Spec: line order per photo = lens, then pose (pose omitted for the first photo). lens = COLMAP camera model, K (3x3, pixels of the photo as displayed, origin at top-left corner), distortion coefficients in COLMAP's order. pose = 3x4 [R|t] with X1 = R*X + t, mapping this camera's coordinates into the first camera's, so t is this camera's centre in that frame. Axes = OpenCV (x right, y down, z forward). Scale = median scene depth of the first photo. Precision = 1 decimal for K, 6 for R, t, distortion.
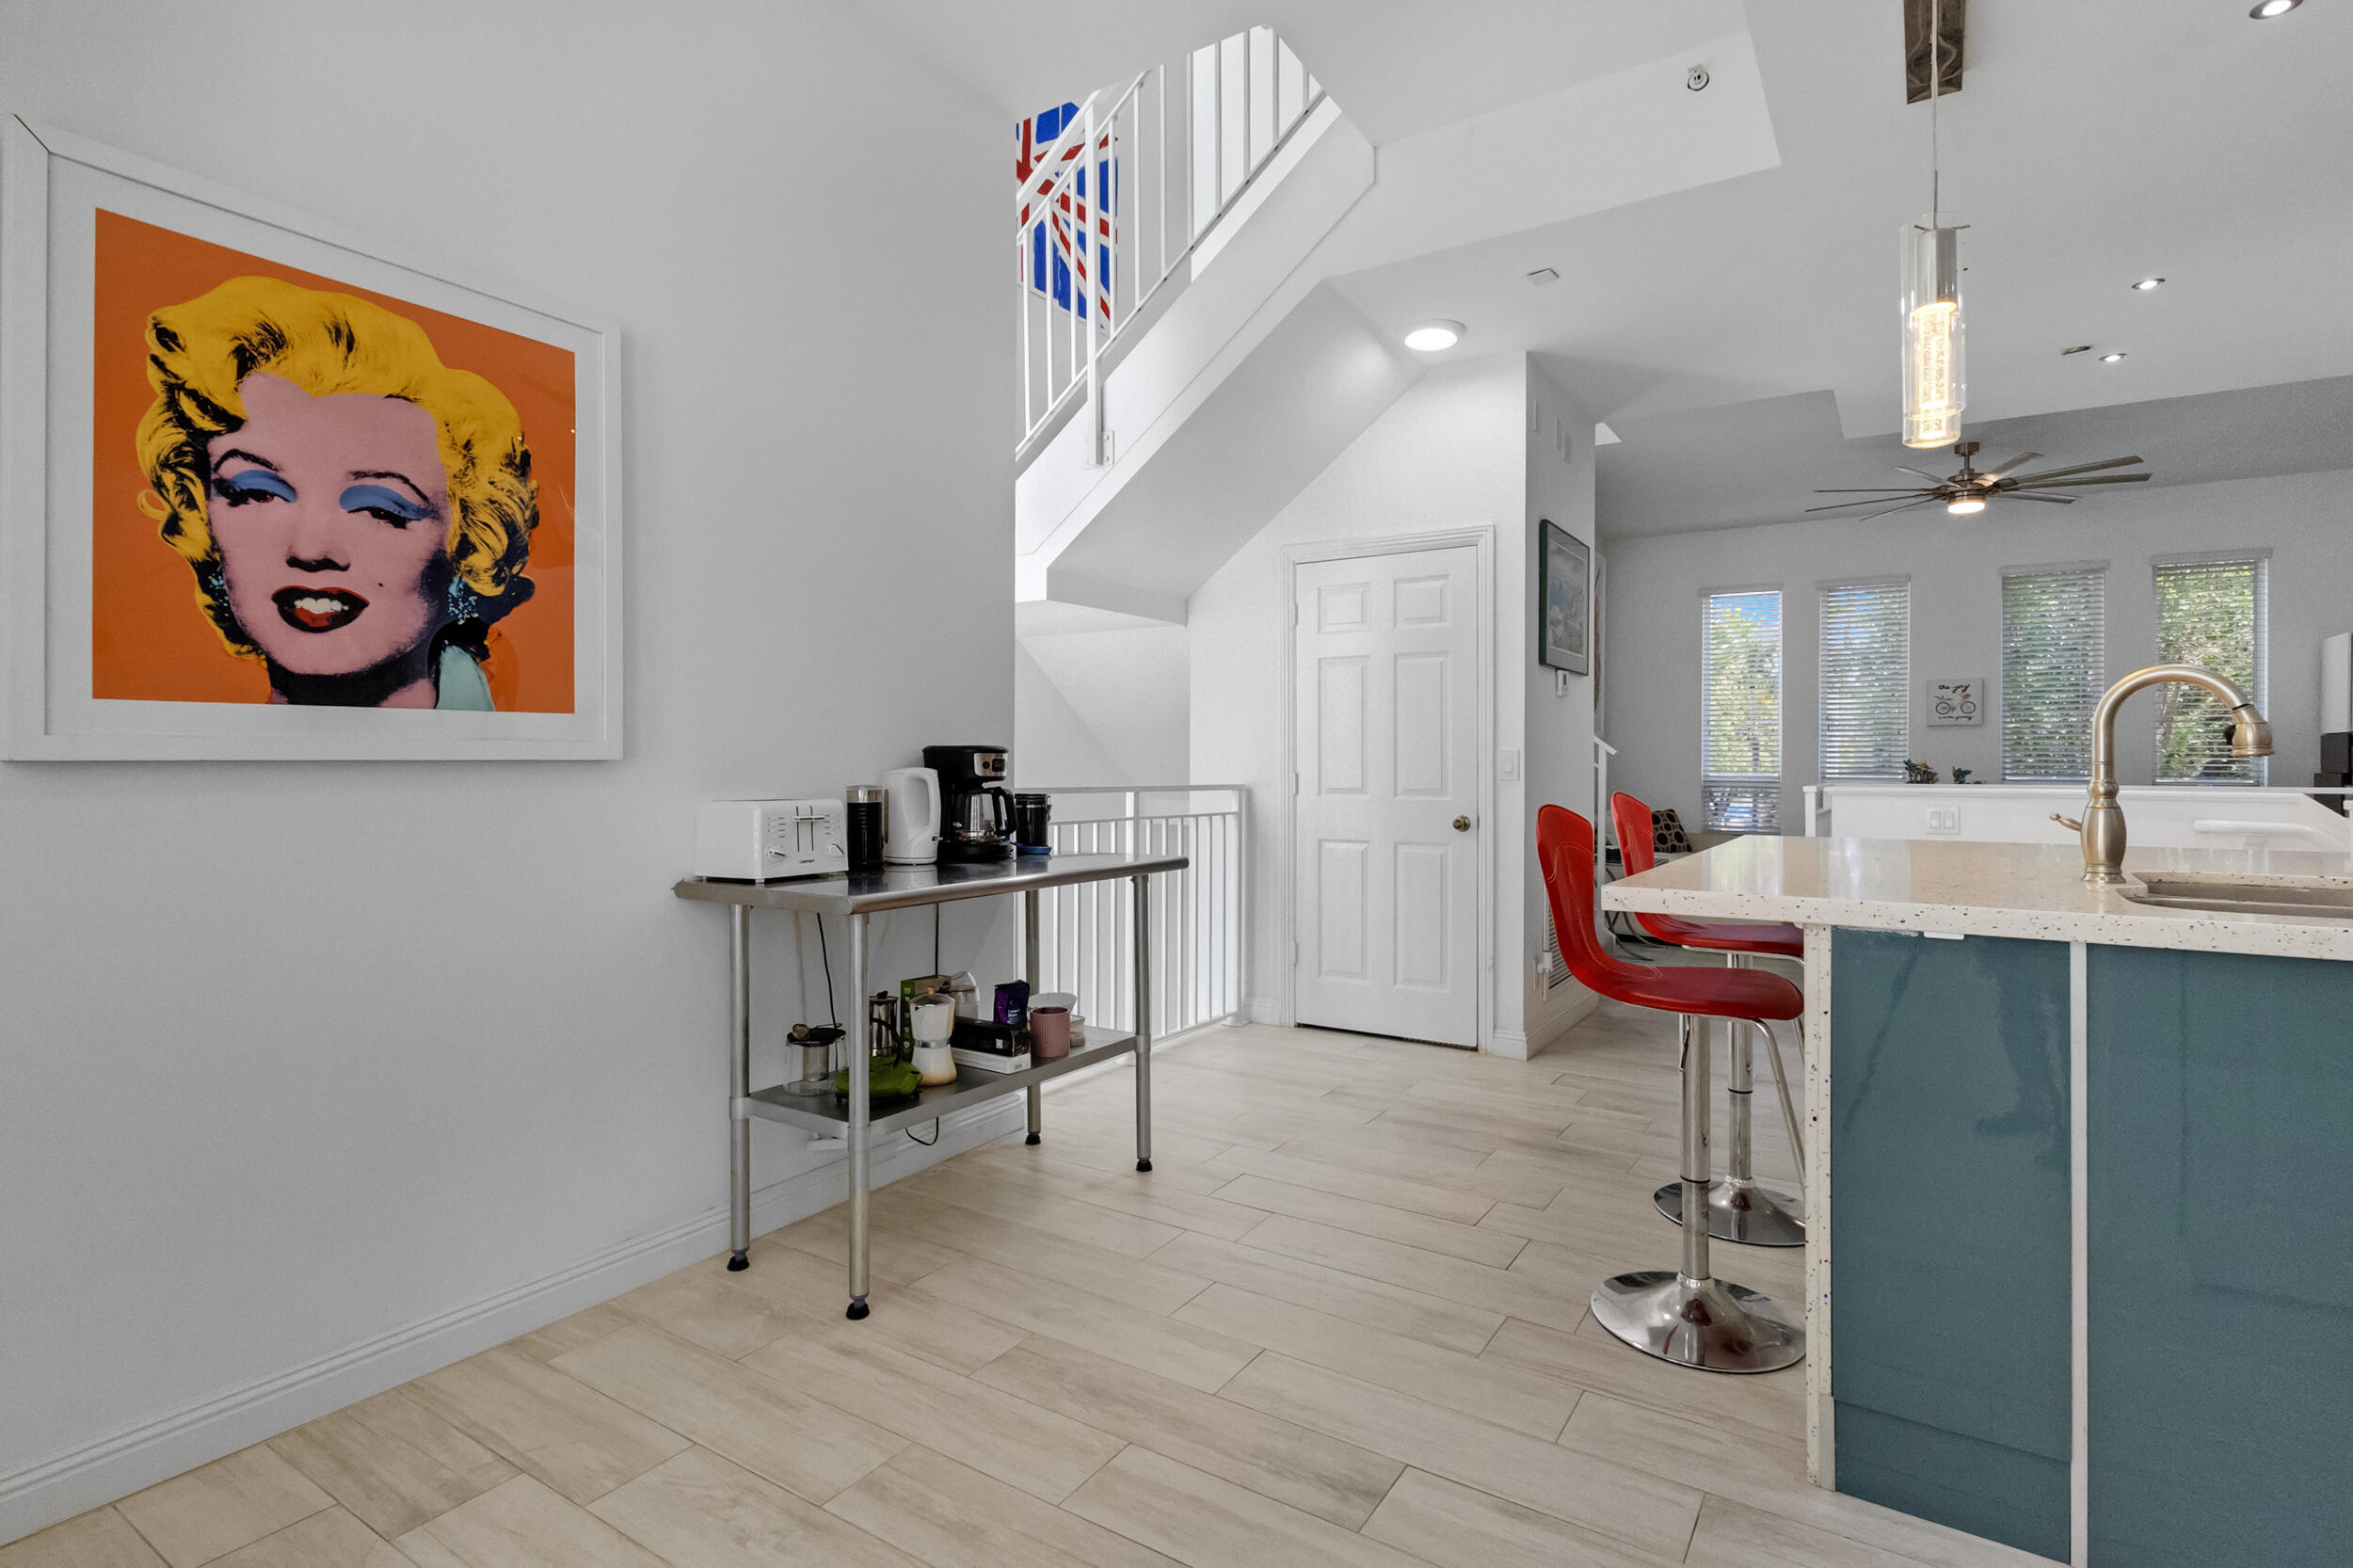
lens RADIAL K [[1135.3, 0, 1177.0], [0, 1135.3, 771.9], [0, 0, 1]] dist [0.016635, -0.000268]
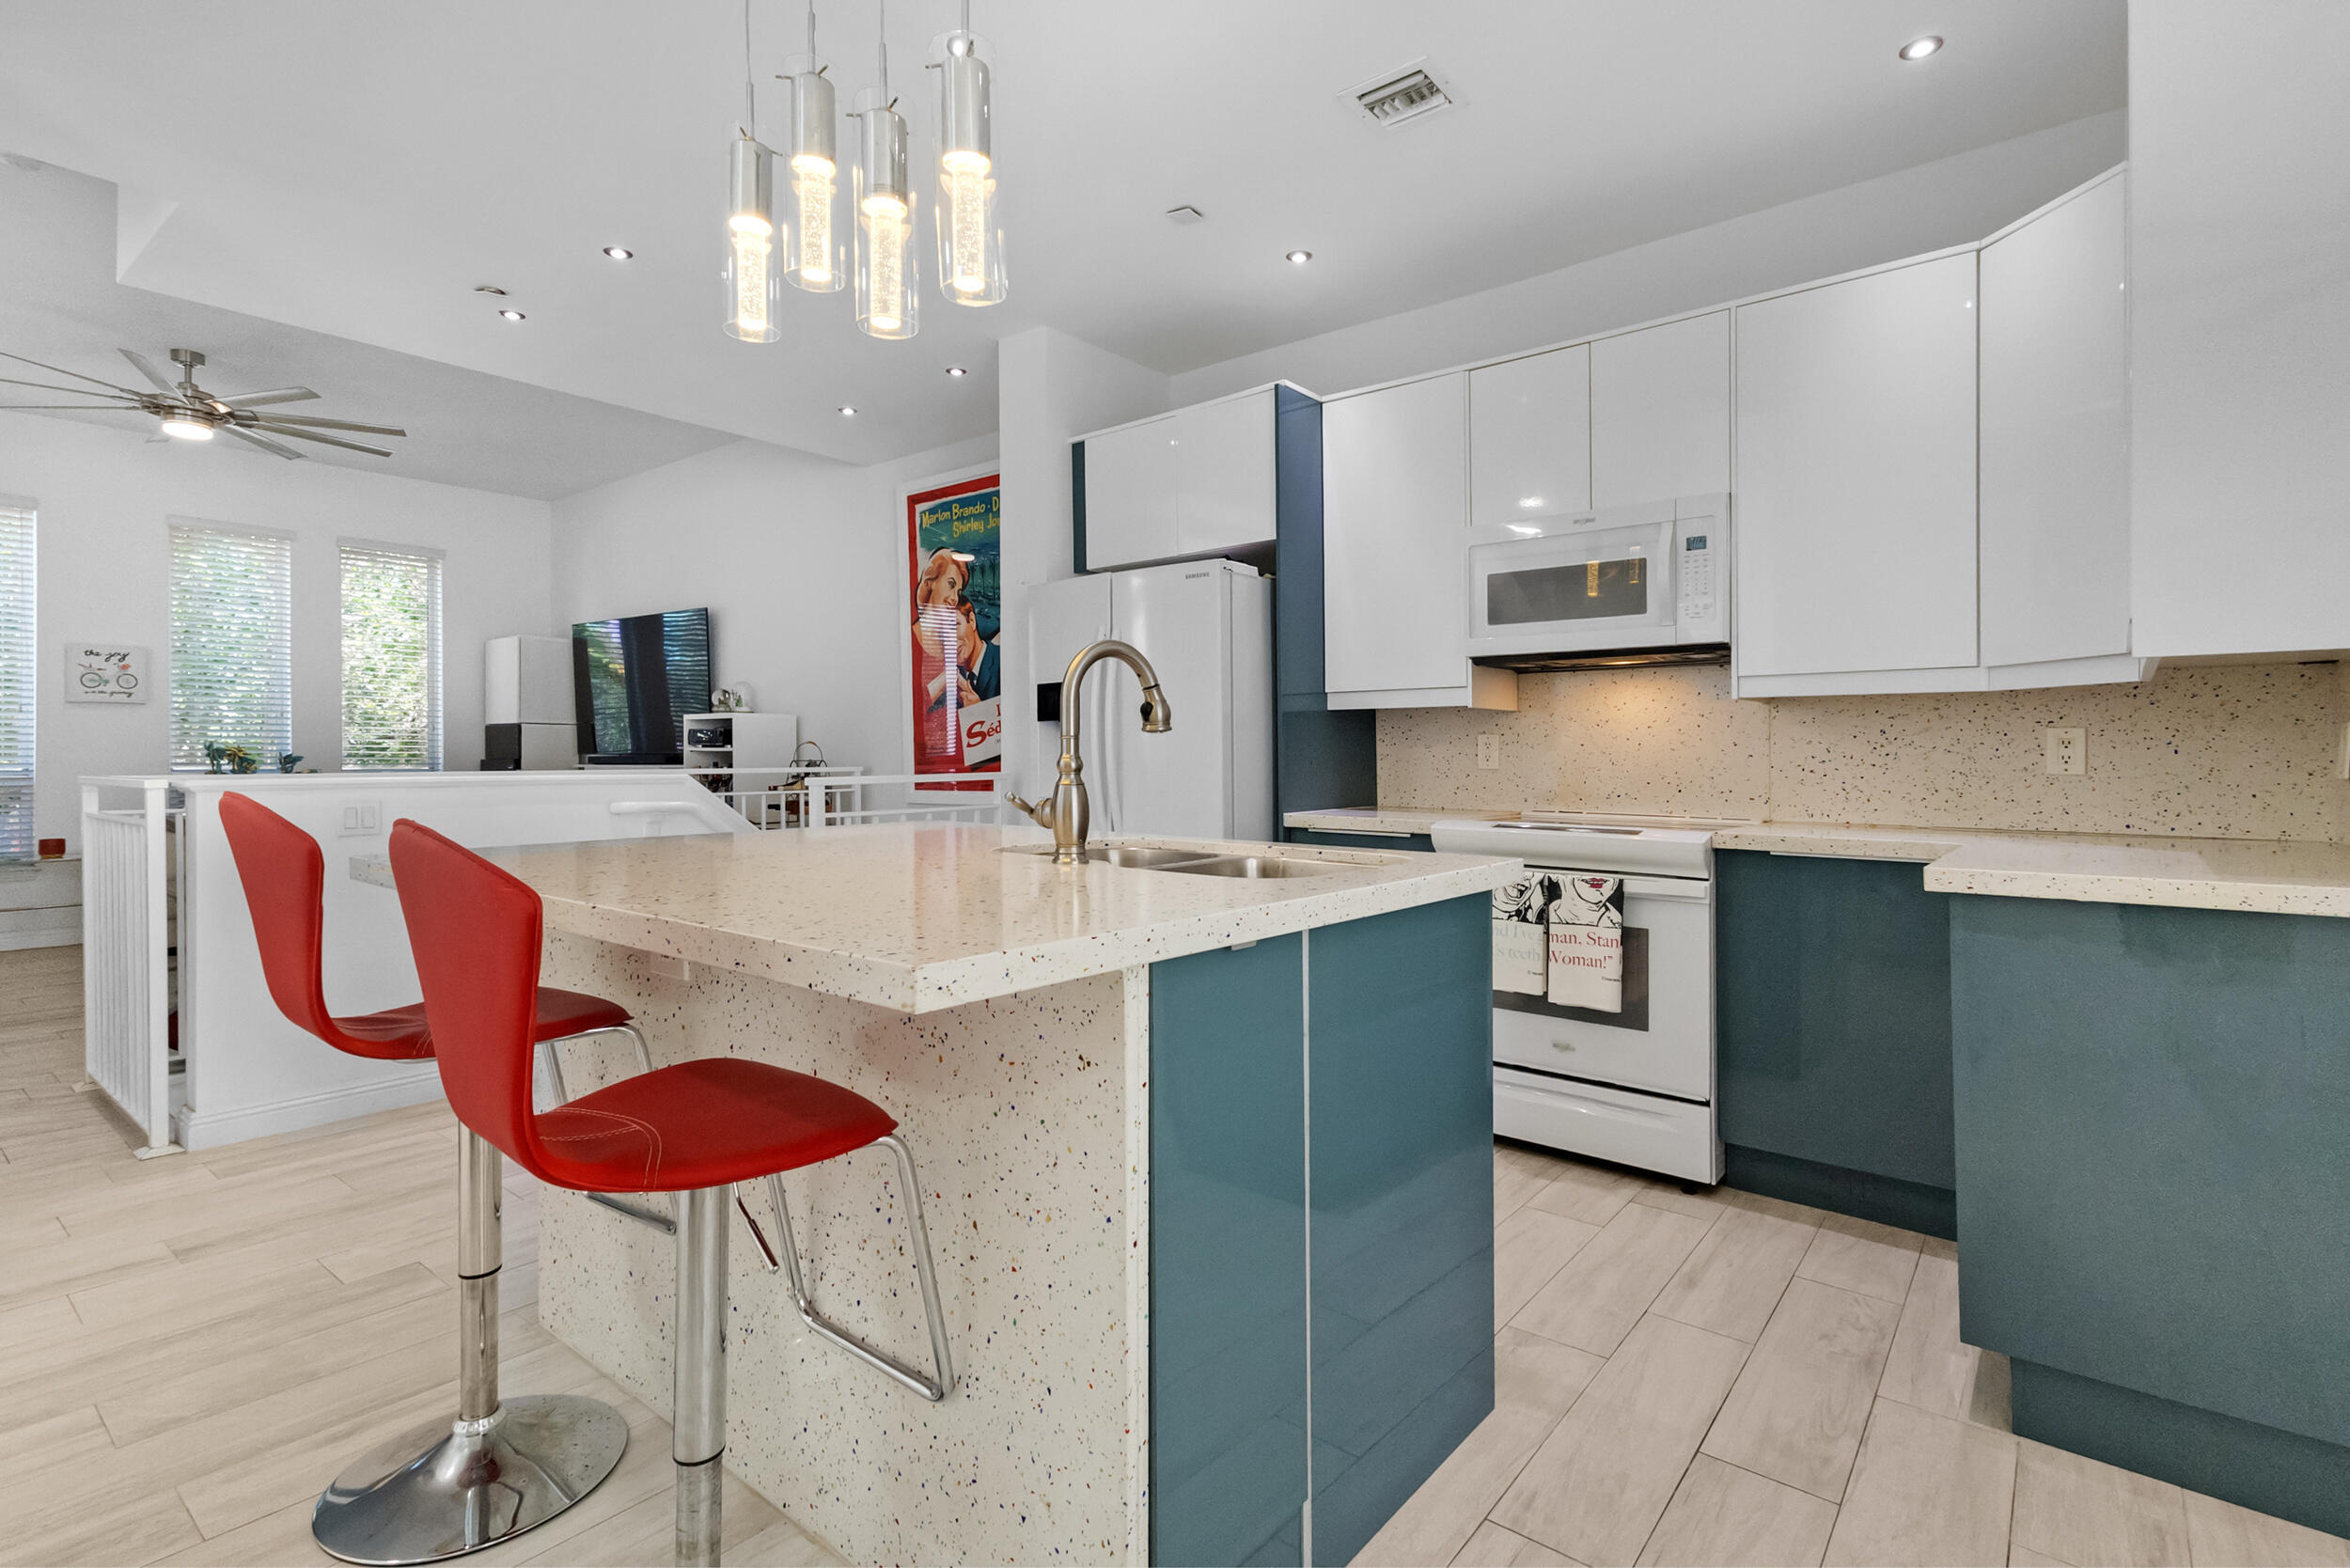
lens RADIAL K [[1133.9, 0, 1132.4], [0, 1133.9, 747.2], [0, 0, 1]] dist [0.016635, -0.000268]
pose [[0.111598, 0.004200, 0.993745, -0.036020], [0.009794, 0.999938, -0.005326, 0.001740], [-0.993705, 0.010327, 0.111550, 0.259714]]
